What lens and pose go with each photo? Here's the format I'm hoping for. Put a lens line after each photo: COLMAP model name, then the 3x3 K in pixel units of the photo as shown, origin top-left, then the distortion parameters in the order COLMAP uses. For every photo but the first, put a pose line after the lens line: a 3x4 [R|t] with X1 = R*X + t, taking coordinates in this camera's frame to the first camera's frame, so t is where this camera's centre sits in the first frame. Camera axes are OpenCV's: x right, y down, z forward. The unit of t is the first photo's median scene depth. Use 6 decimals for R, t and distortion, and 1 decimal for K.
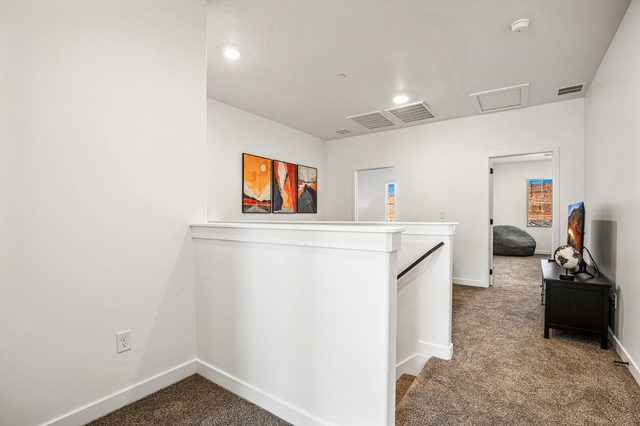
lens RADIAL K [[298.5, 0, 321.4], [0, 298.5, 215.3], [0, 0, 1]] dist [-0.026653, 0.001243]
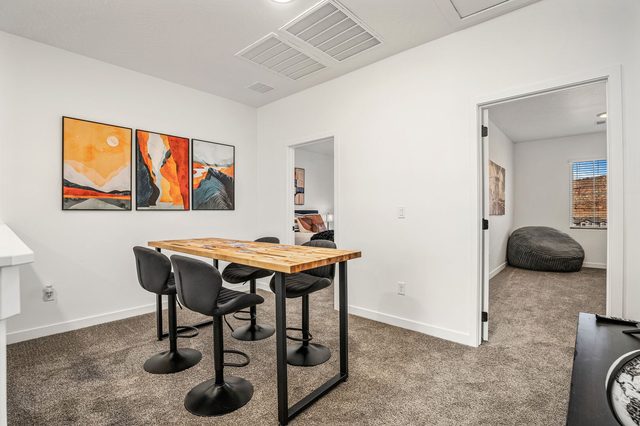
lens RADIAL K [[298.5, 0, 318.6], [0, 298.5, 211.7], [0, 0, 1]] dist [-0.026653, 0.001243]
pose [[0.992511, -0.002466, -0.122129, 0.292787], [0.002345, 0.999997, -0.001132, -0.002400], [0.122132, 0.000837, 0.992514, 0.368188]]
